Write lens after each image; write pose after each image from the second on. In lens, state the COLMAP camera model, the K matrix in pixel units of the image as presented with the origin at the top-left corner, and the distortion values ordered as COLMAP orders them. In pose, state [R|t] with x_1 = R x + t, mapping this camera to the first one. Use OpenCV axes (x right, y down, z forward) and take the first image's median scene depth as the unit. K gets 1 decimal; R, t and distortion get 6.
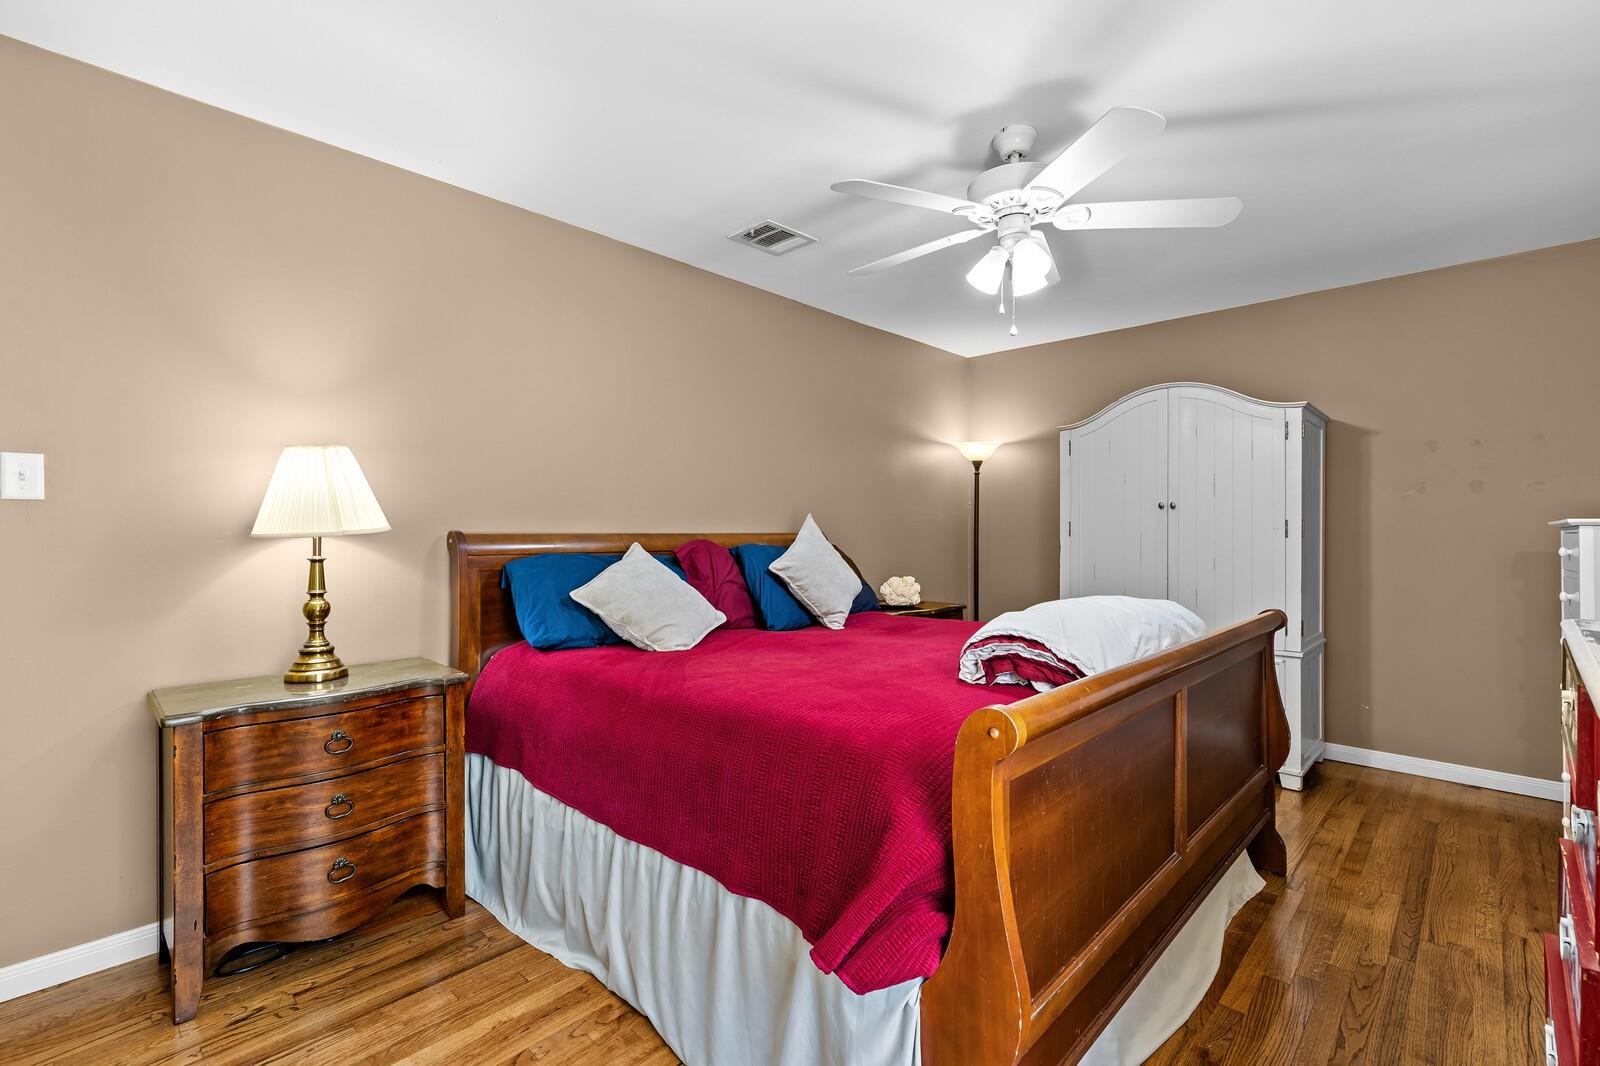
lens RADIAL K [[721.1, 0, 794.7], [0, 721.1, 531.6], [0, 0, 1]] dist [0.003044, 0.000168]
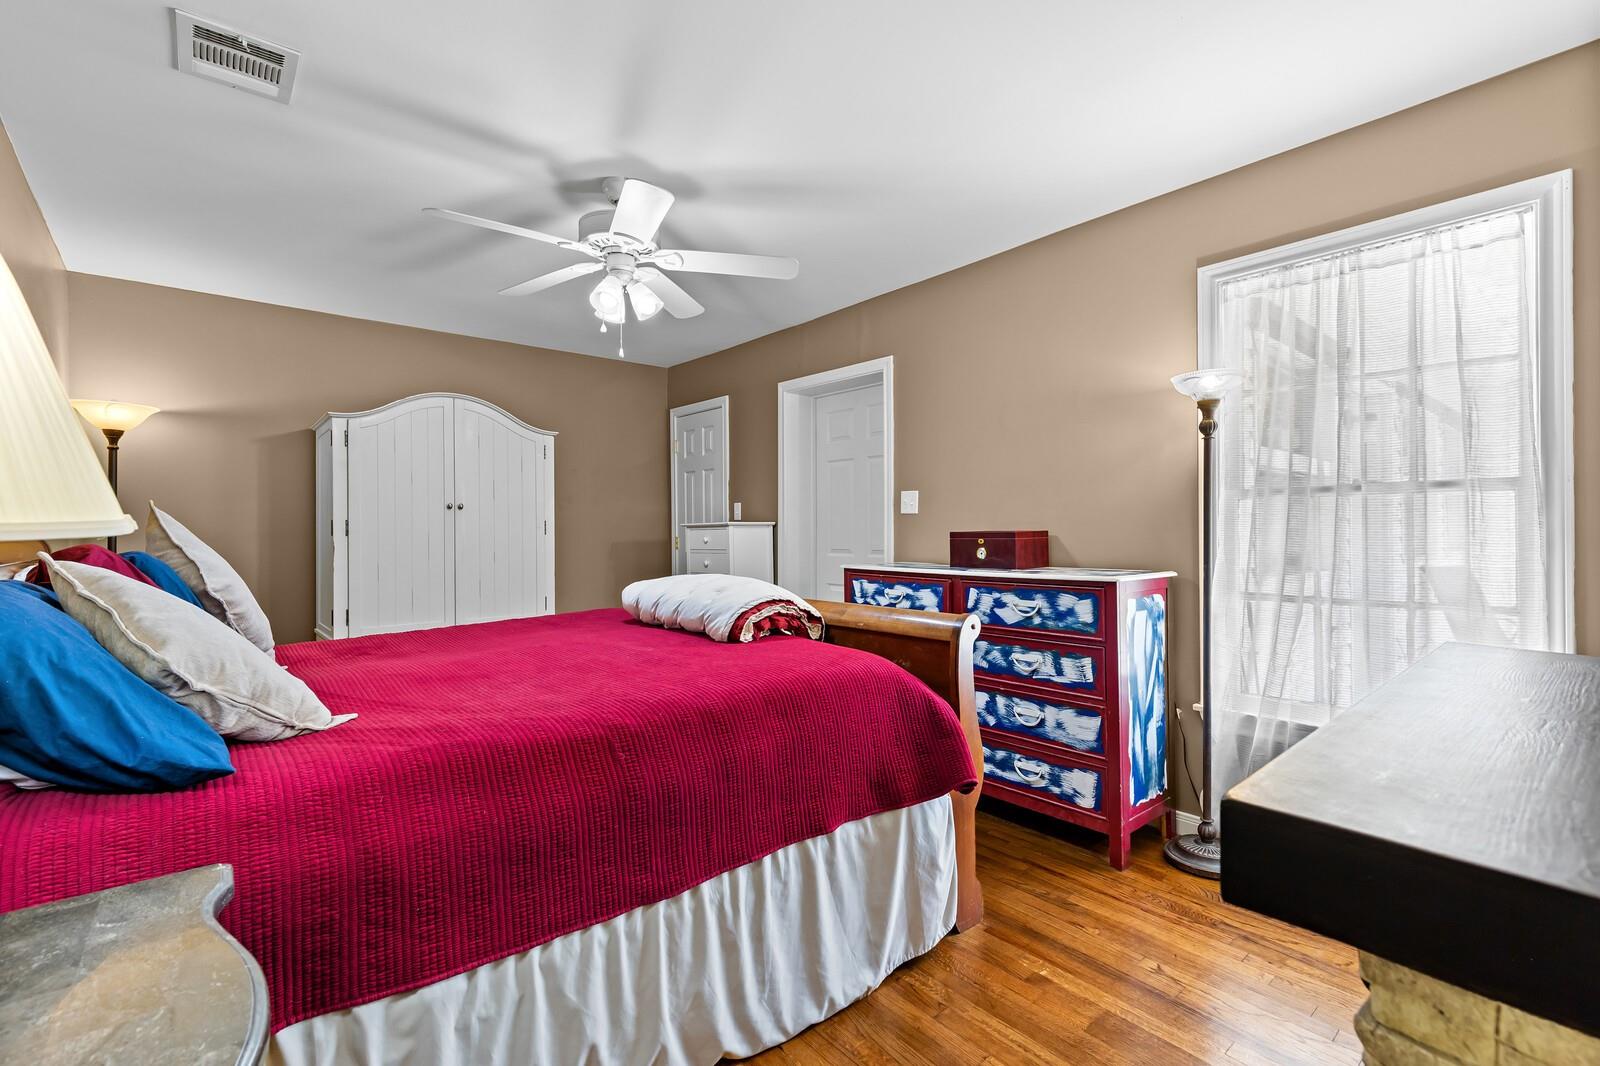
lens RADIAL K [[721.1, 0, 793.8], [0, 721.1, 528.3], [0, 0, 1]] dist [0.003044, 0.000168]
pose [[0.094400, 0.004135, 0.995526, -0.616555], [0.006561, 0.999967, -0.004776, 0.006589], [-0.995513, 0.006983, 0.094370, 0.465946]]
